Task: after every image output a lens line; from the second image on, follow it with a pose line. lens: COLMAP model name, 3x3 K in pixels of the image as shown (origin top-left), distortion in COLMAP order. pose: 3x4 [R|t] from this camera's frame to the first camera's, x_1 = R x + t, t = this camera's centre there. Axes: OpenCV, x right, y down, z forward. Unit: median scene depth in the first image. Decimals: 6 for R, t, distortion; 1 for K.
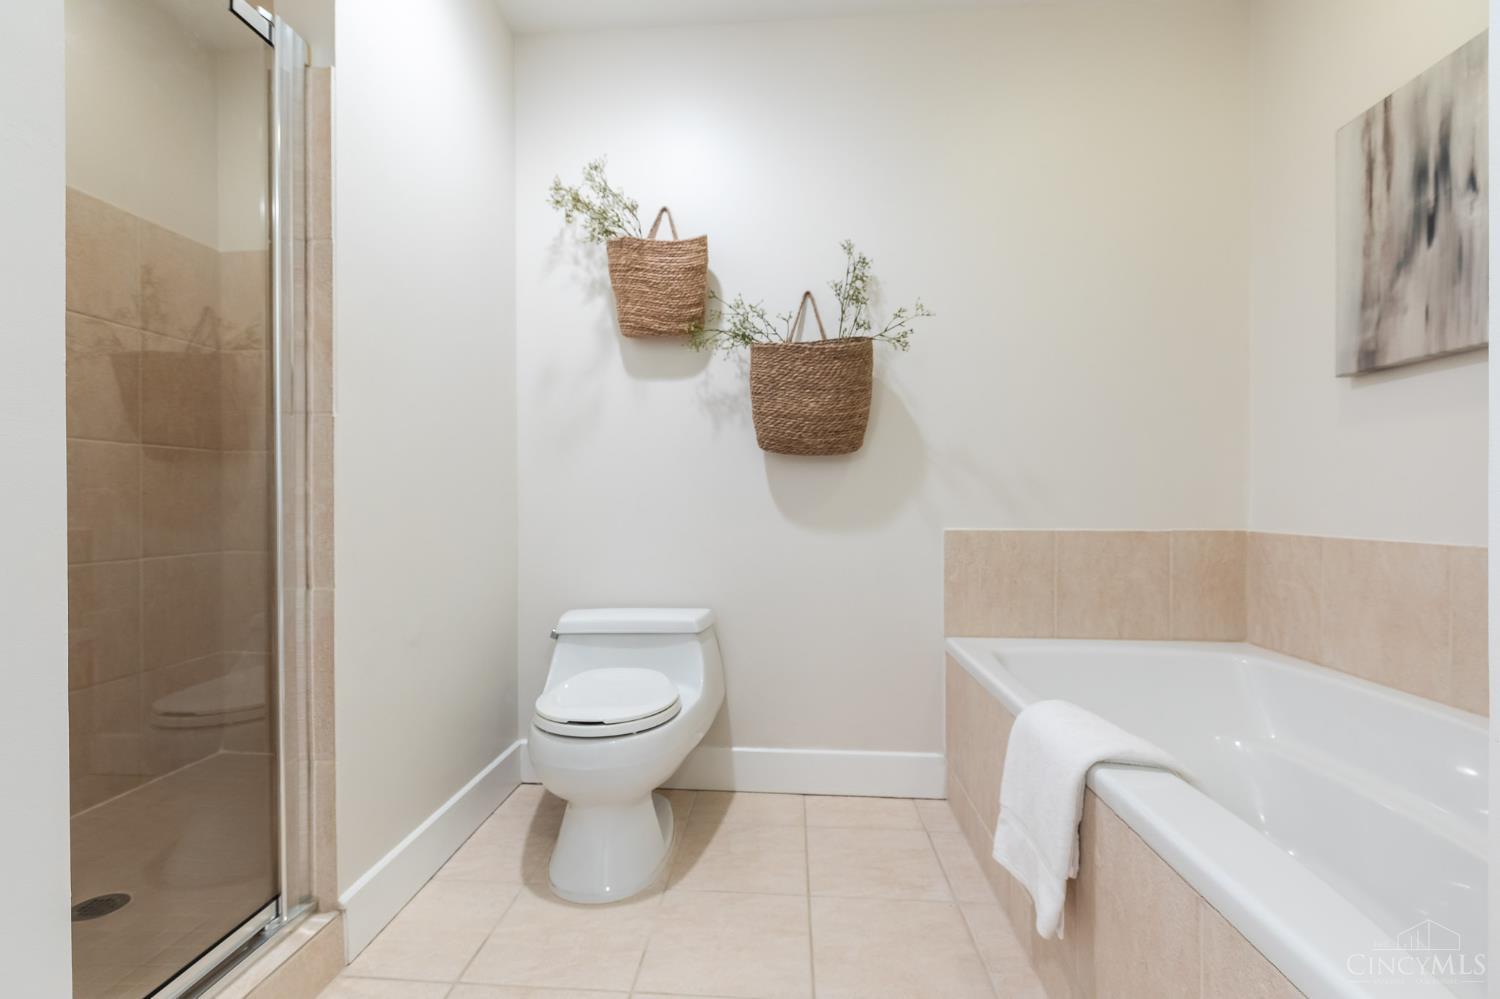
lens RADIAL K [[674.0, 0, 739.2], [0, 674.0, 504.0], [0, 0, 1]] dist [0.000629, -0.000514]
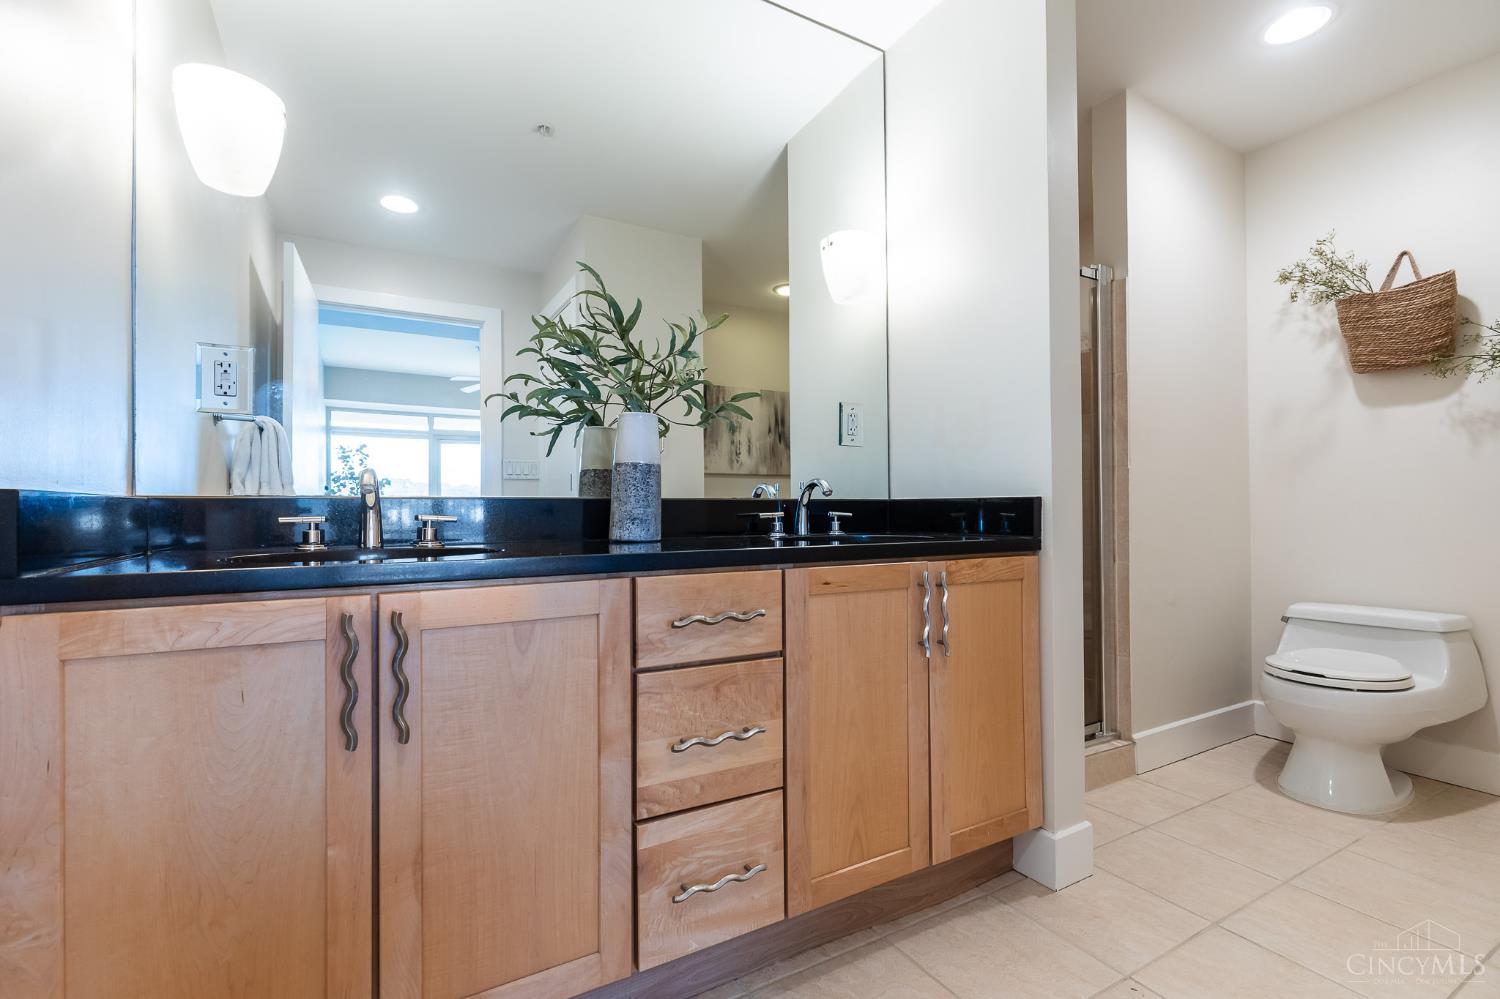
lens RADIAL K [[674.0, 0, 736.8], [0, 674.0, 503.5], [0, 0, 1]] dist [0.000629, -0.000514]
pose [[0.565327, -0.007846, -0.824830, 0.194773], [-0.001137, 0.999946, -0.010292, -0.009570], [0.824866, 0.006756, 0.565288, -0.581644]]
